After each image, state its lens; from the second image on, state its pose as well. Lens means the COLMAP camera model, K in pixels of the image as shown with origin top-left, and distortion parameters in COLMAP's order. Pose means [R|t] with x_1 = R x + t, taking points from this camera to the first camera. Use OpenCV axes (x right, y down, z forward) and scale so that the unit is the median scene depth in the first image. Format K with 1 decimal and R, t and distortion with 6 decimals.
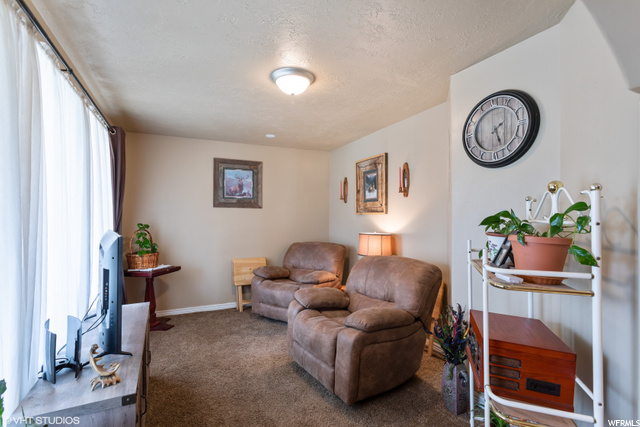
lens RADIAL K [[303.2, 0, 316.5], [0, 303.2, 214.7], [0, 0, 1]] dist [-0.001011, 0.001026]
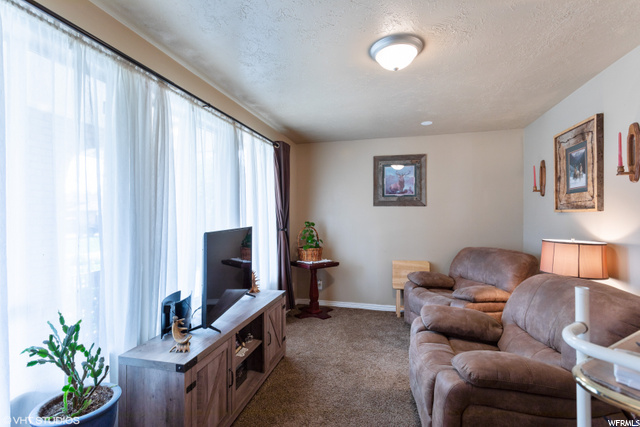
lens RADIAL K [[303.2, 0, 316.5], [0, 303.2, 214.2], [0, 0, 1]] dist [-0.001011, 0.001026]
pose [[0.764904, -0.003755, -0.644133, 0.176955], [0.004995, 0.999988, 0.000102, 0.000928], [0.644125, -0.003295, 0.764913, 0.134196]]
